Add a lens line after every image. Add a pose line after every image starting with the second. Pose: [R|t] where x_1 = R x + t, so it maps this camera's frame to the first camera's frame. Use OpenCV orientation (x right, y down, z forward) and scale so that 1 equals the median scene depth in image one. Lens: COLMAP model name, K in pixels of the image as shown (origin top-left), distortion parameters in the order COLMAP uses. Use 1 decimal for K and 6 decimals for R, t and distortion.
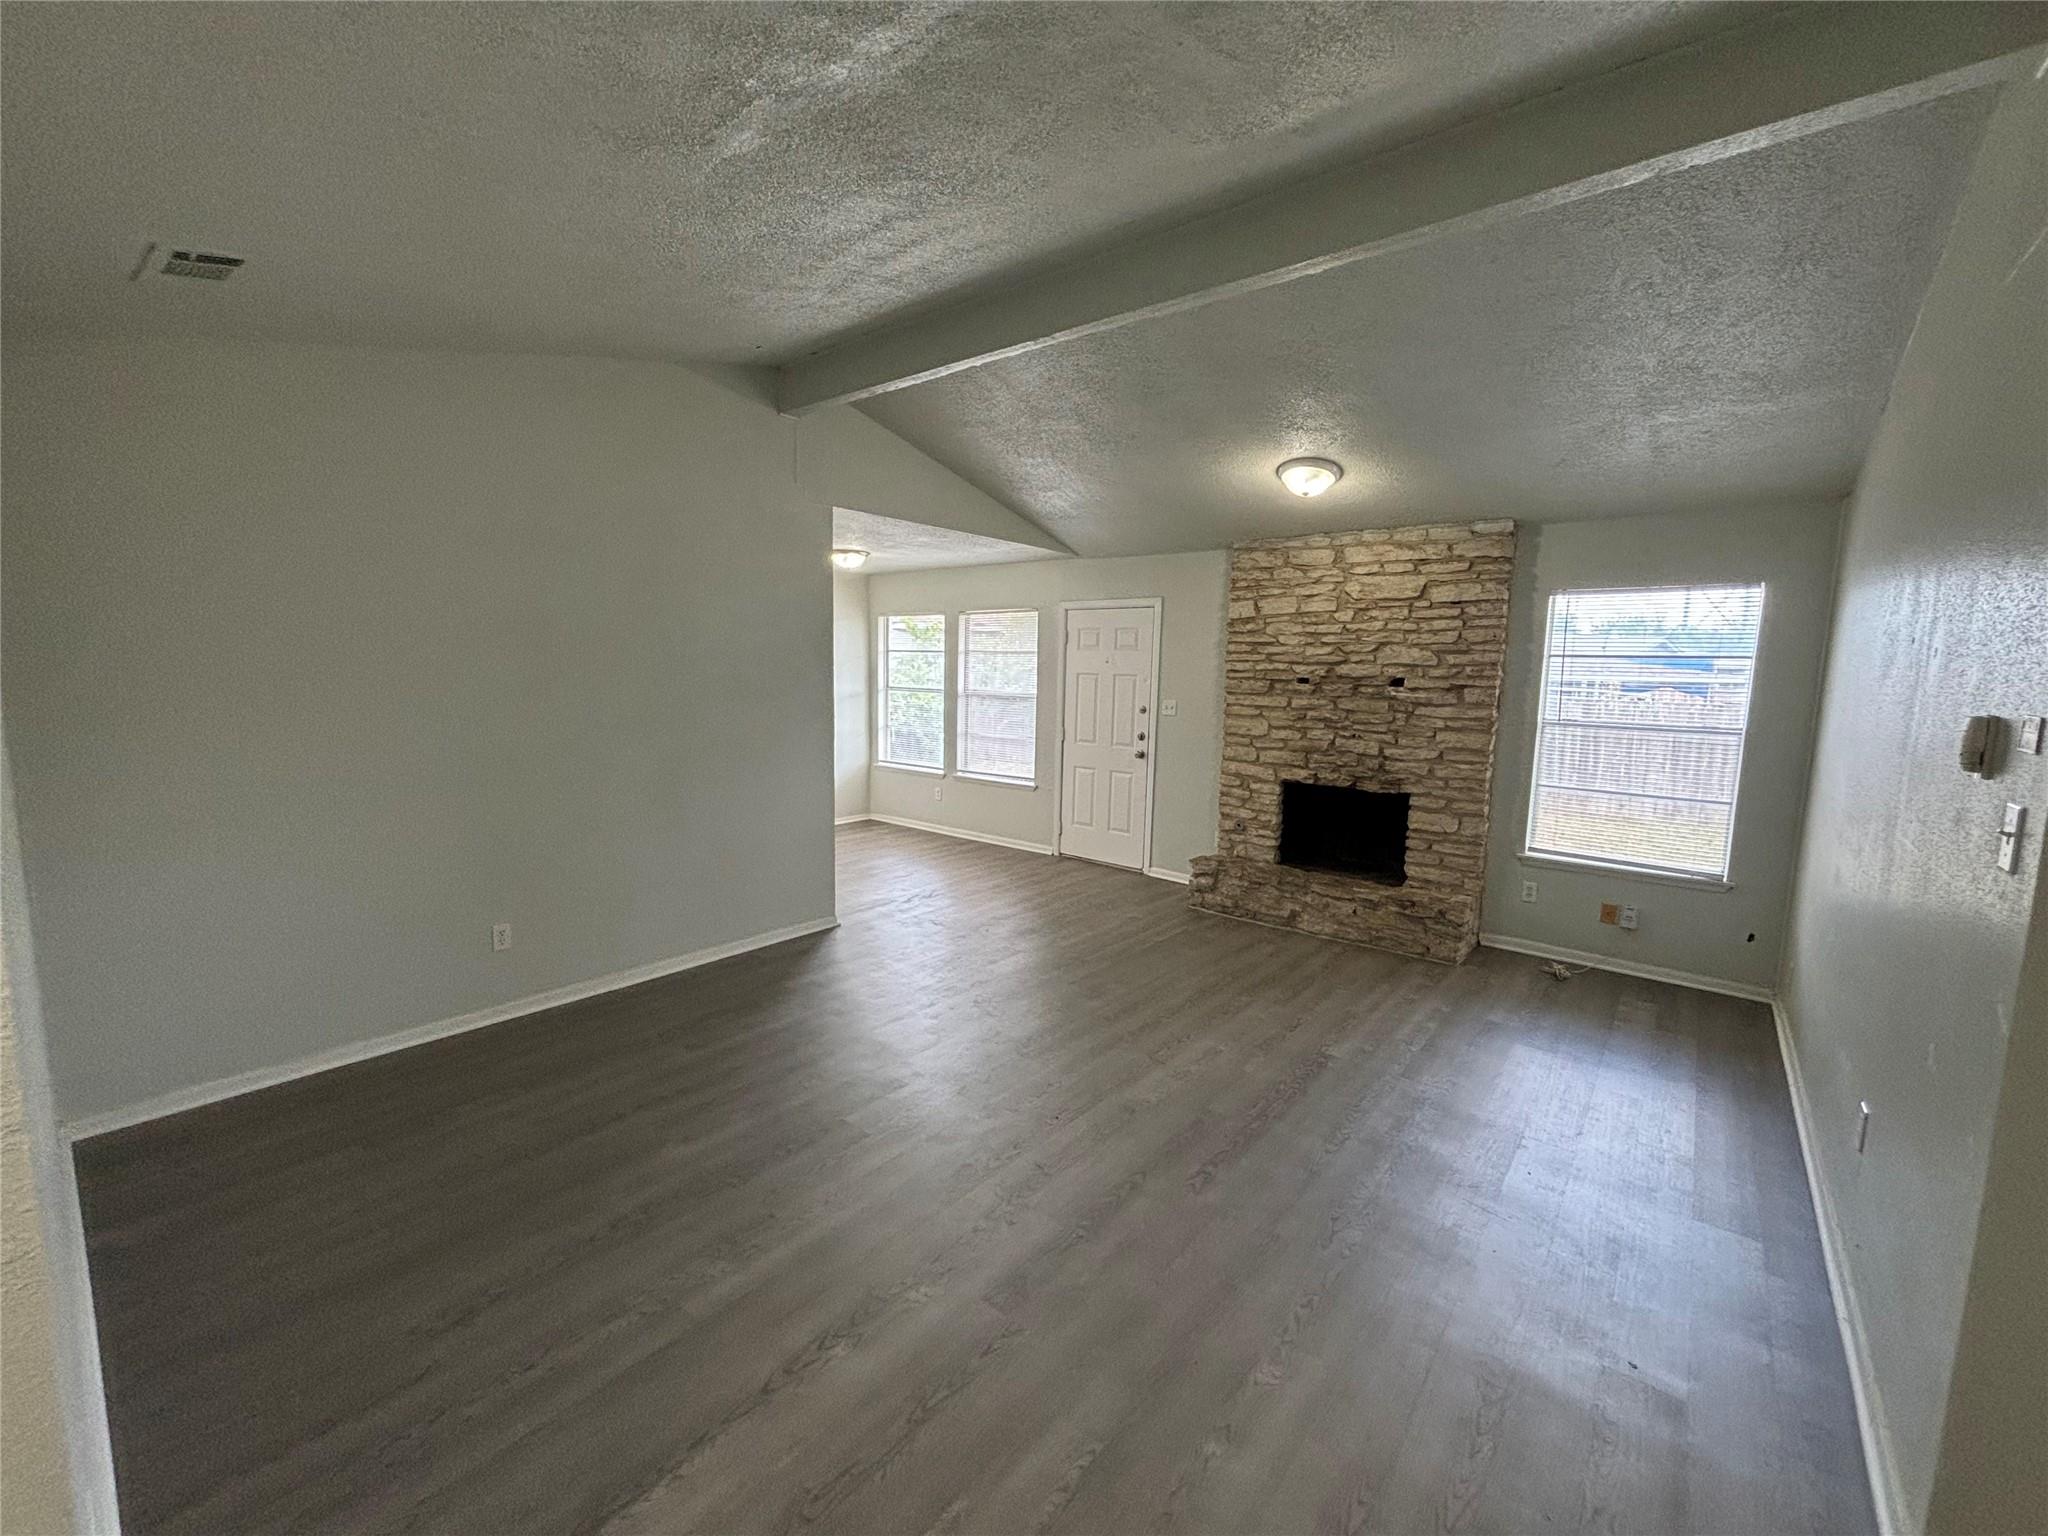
lens RADIAL K [[824.5, 0, 1020.4], [0, 824.5, 766.6], [0, 0, 1]] dist [0.001237, -0.000171]
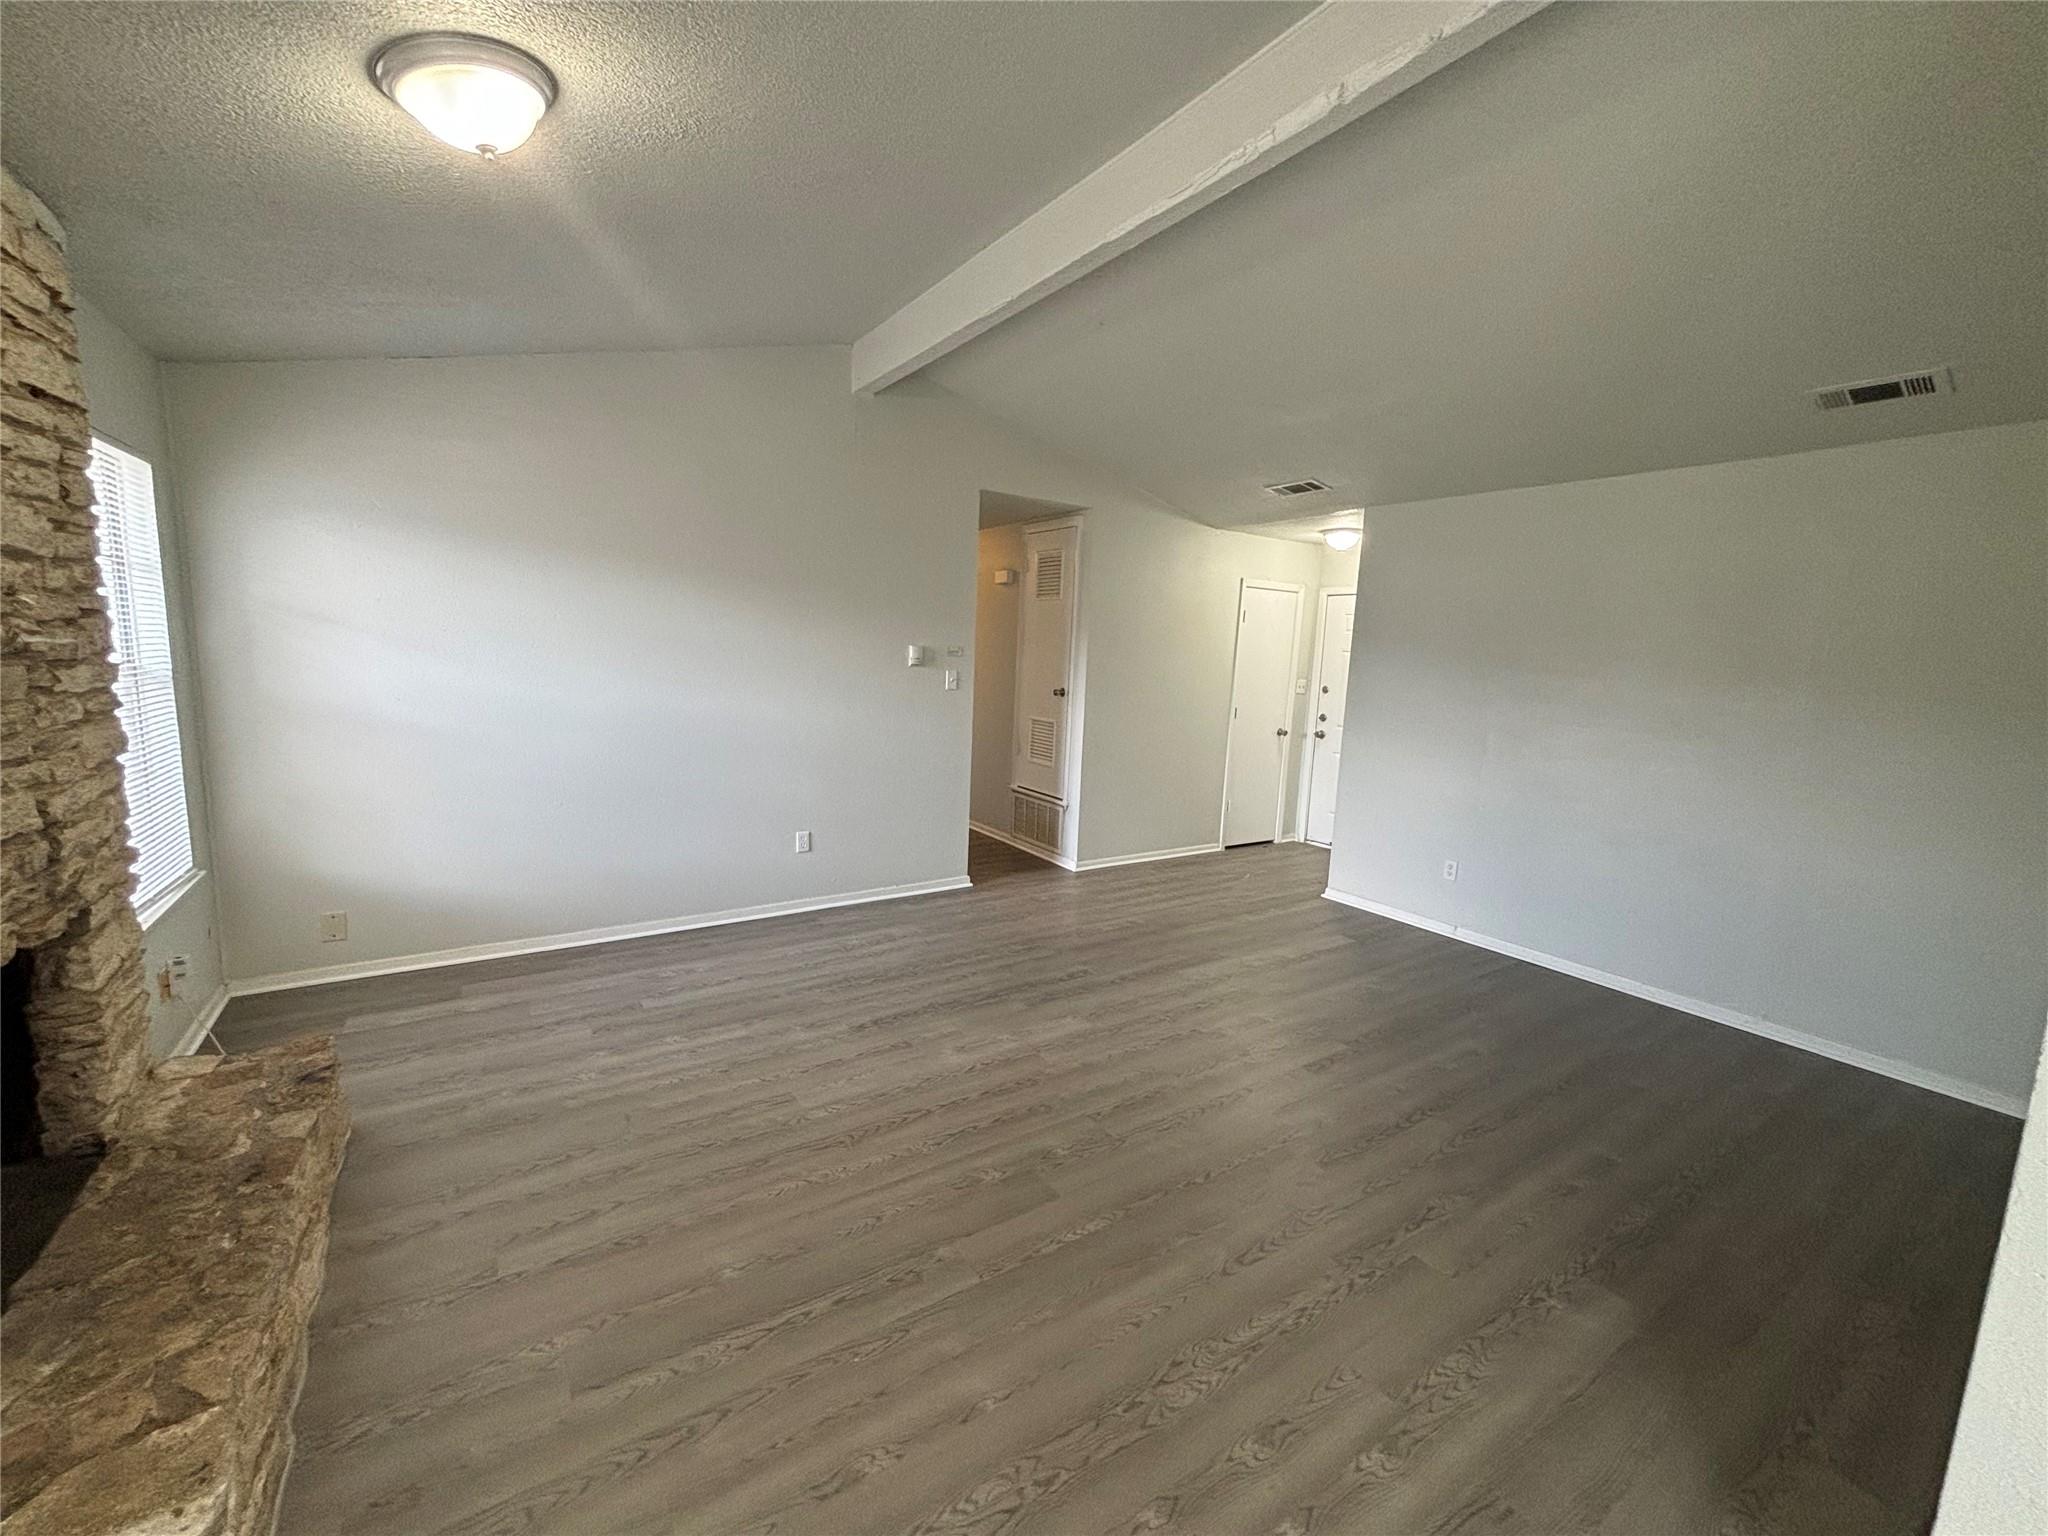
lens RADIAL K [[824.5, 0, 1025.2], [0, 824.5, 771.7], [0, 0, 1]] dist [0.001237, -0.000171]
pose [[-0.956379, -0.099662, 0.274603, -0.026797], [-0.022752, 0.962562, 0.270104, -0.104582], [-0.291242, 0.252074, -0.922842, 0.918816]]
